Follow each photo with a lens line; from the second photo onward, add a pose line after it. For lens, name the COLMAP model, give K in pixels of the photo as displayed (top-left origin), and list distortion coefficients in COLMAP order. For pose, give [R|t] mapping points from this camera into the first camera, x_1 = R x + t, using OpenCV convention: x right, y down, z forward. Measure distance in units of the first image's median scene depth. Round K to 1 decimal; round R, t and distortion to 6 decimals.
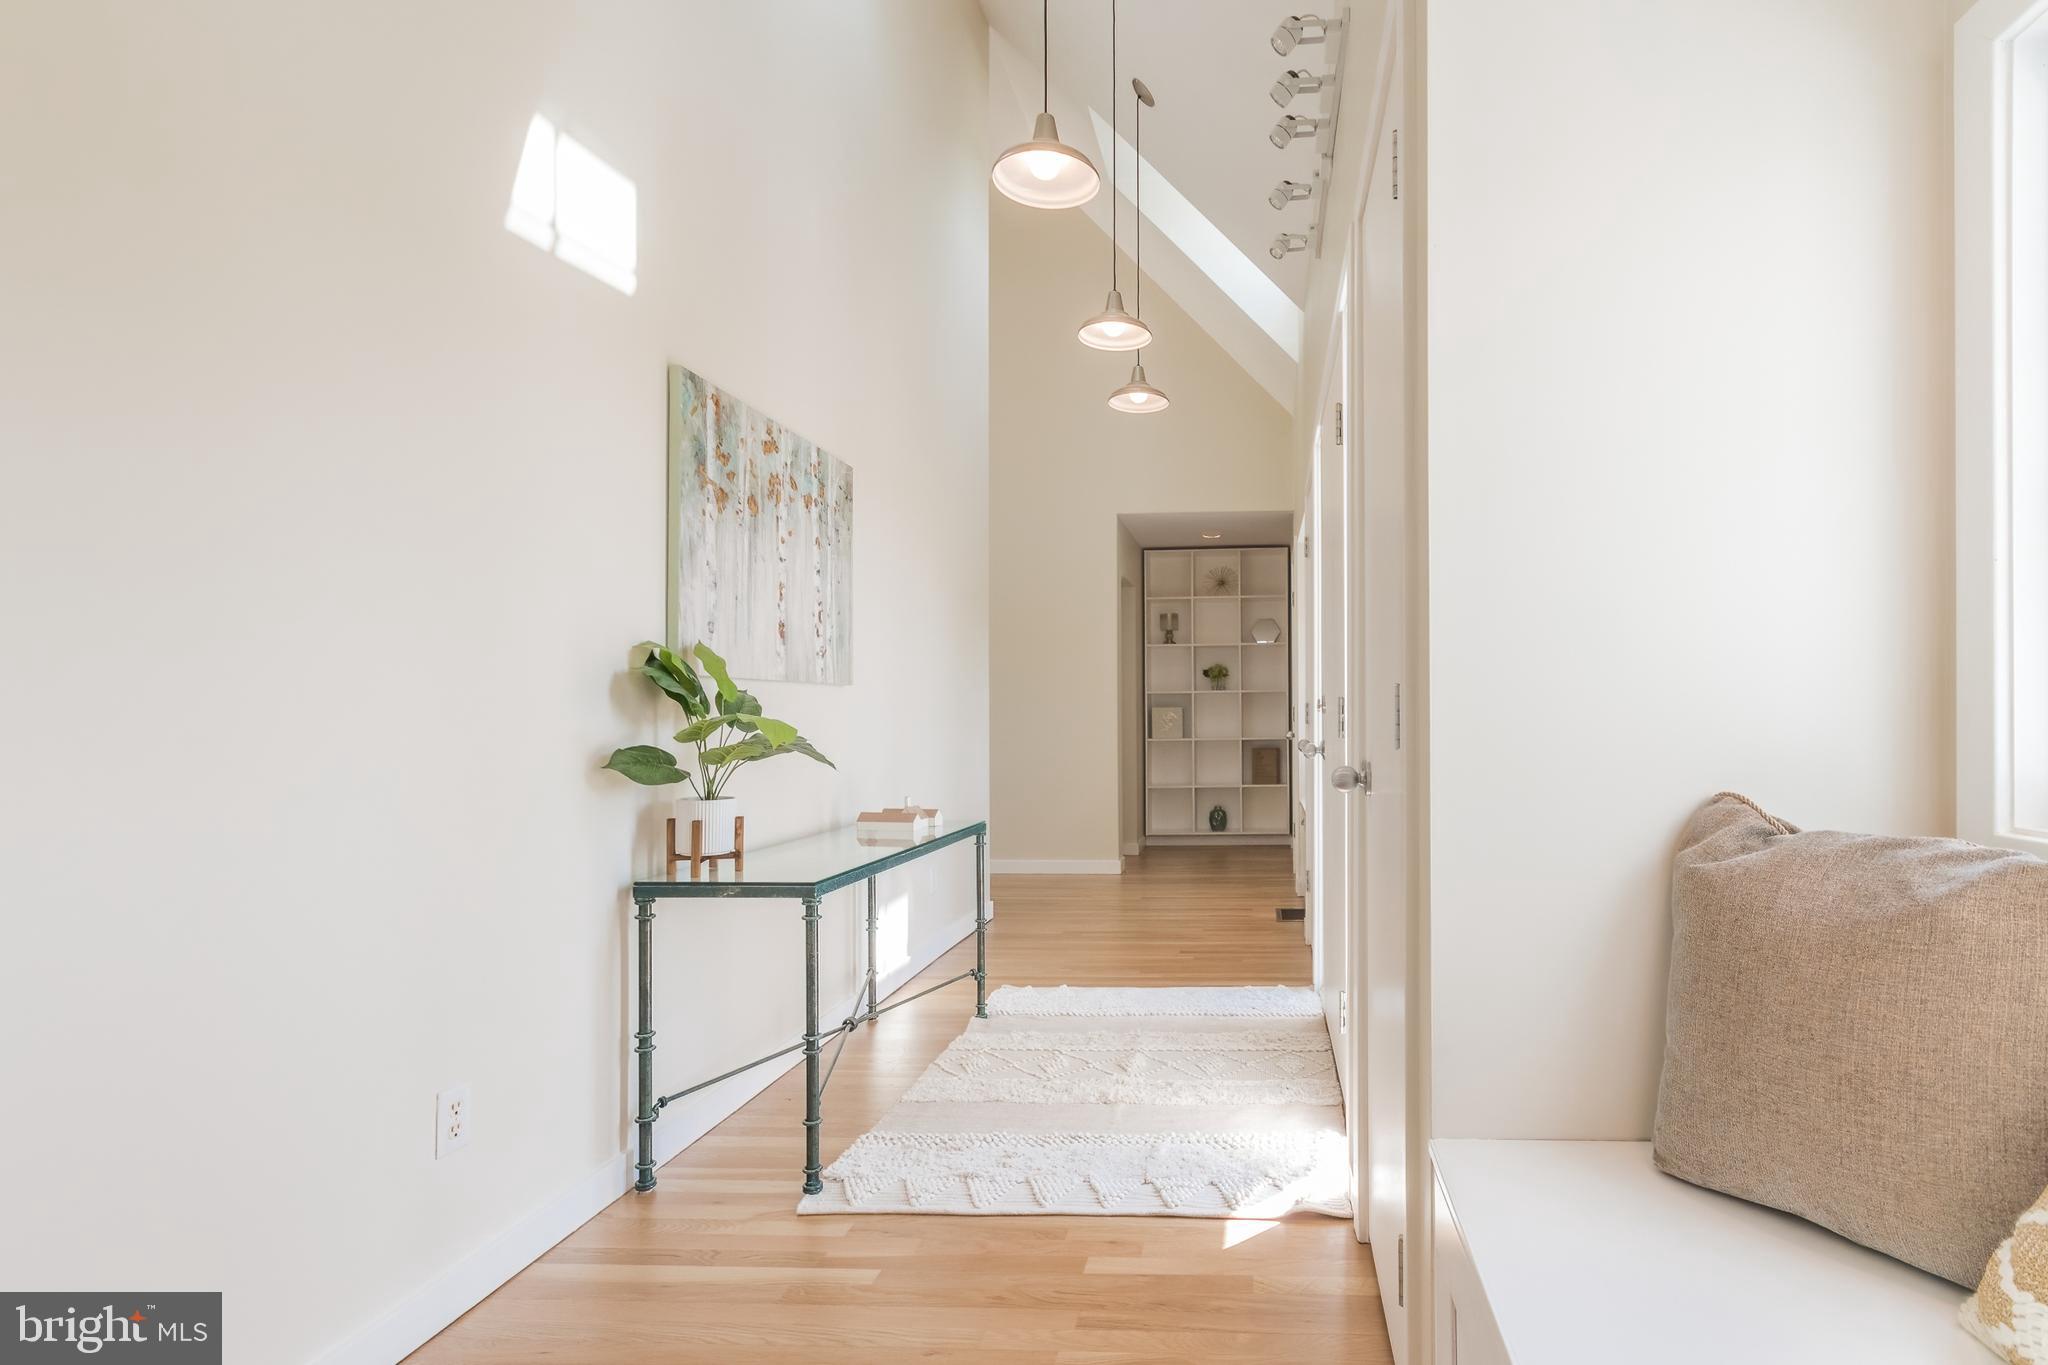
lens RADIAL K [[966.1, 0, 1034.2], [0, 966.1, 687.8], [0, 0, 1]] dist [-0.001264, -0.000936]
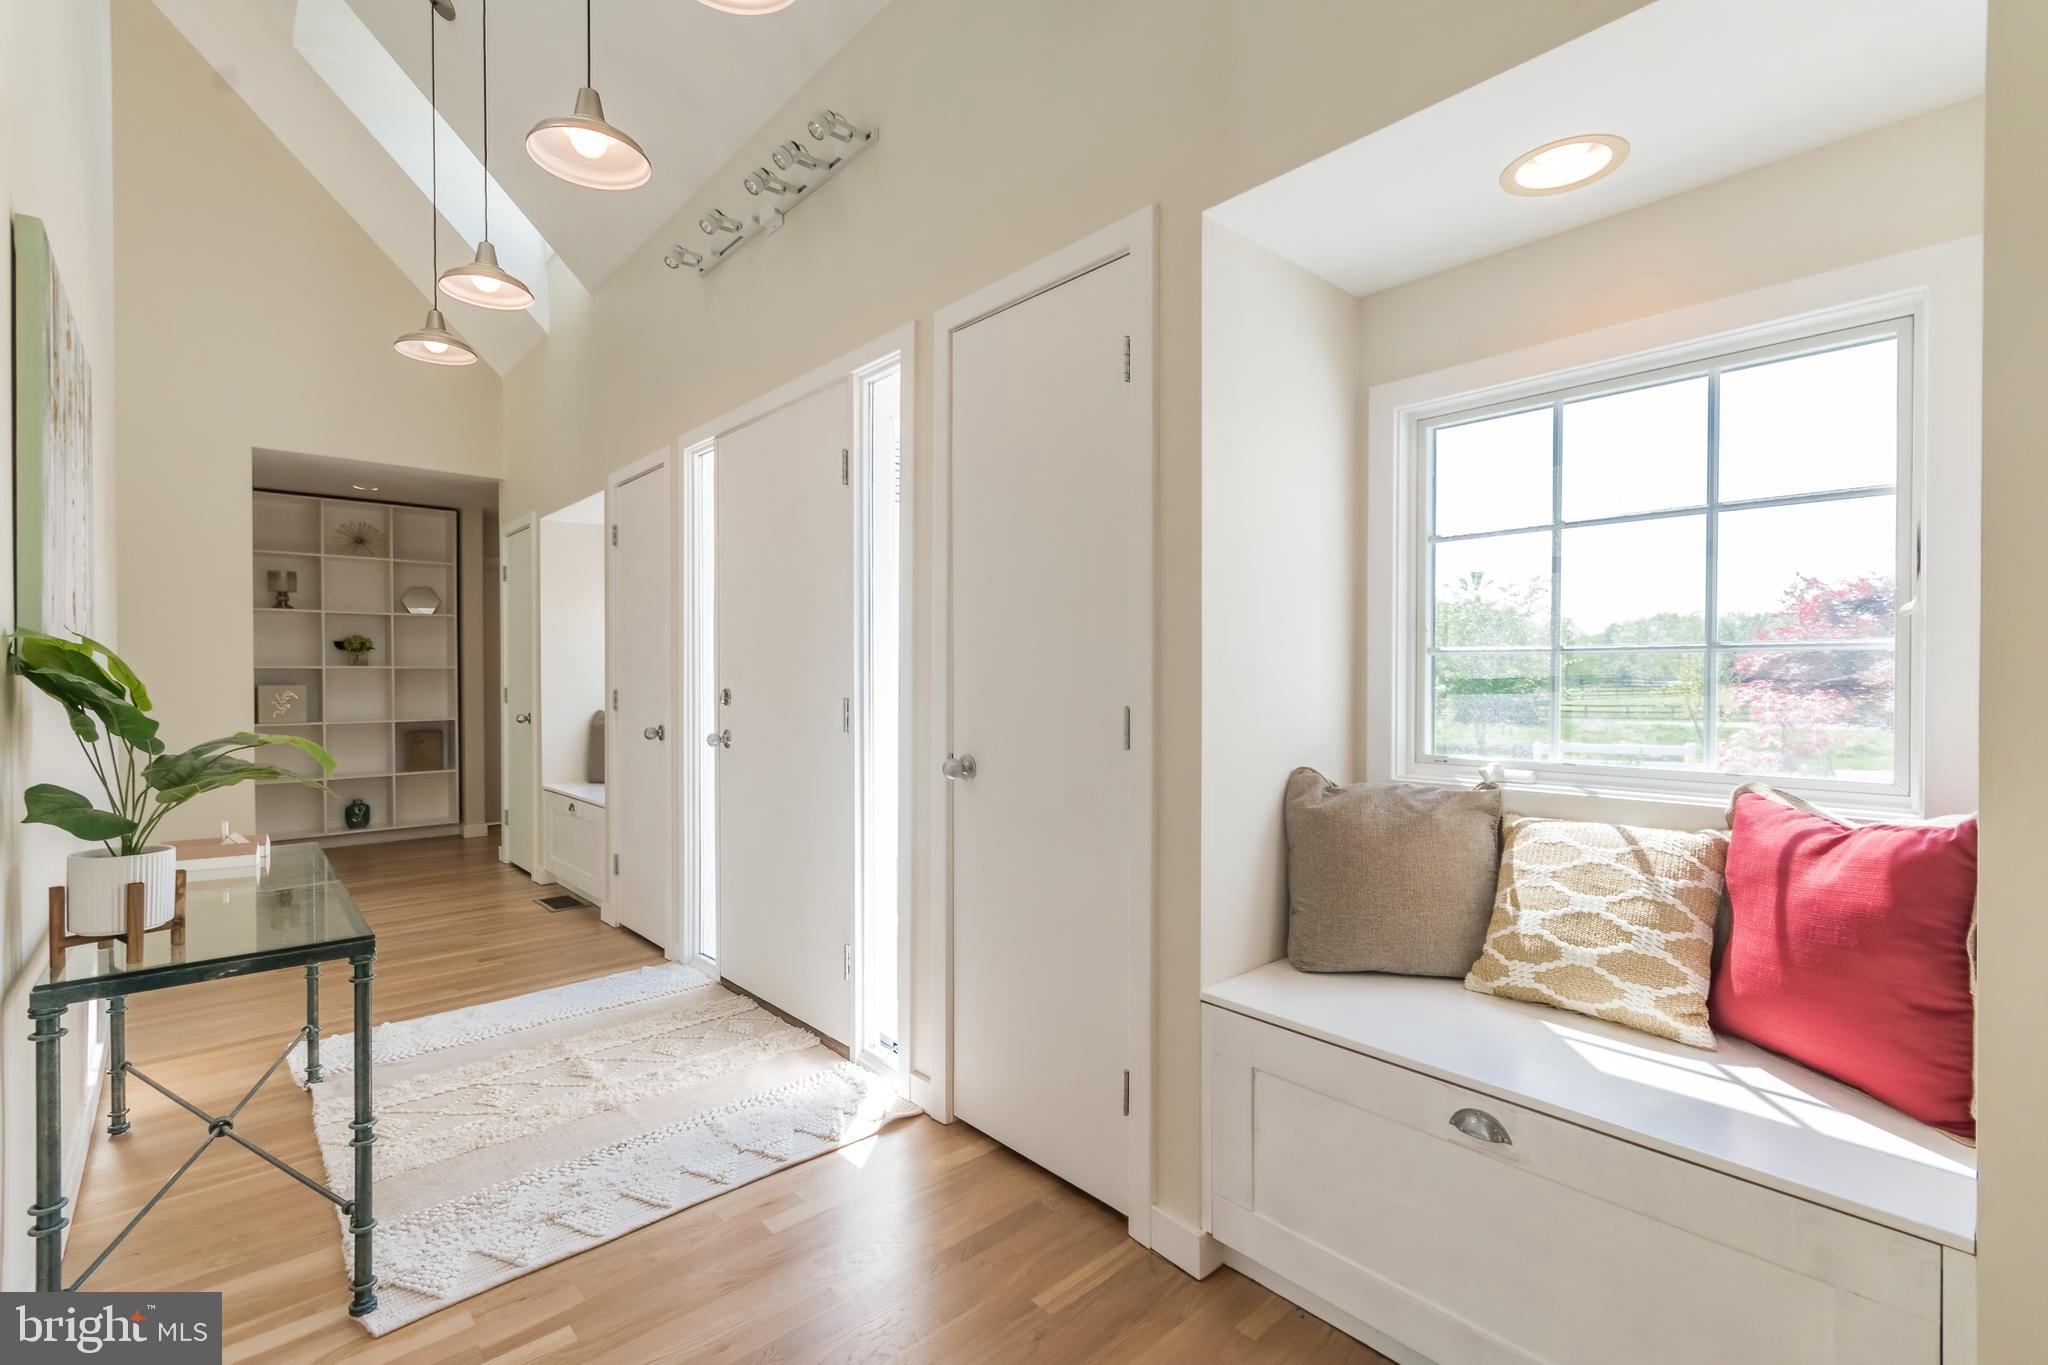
lens RADIAL K [[922.7, 0, 1024.0], [0, 922.7, 682.5], [0, 0, 1]] dist [0.003588, 0.000153]
pose [[0.701328, 0.000881, 0.712838, -0.338250], [-0.012332, 0.999865, 0.010897, -0.024674], [-0.712732, -0.016433, 0.701244, 0.046702]]
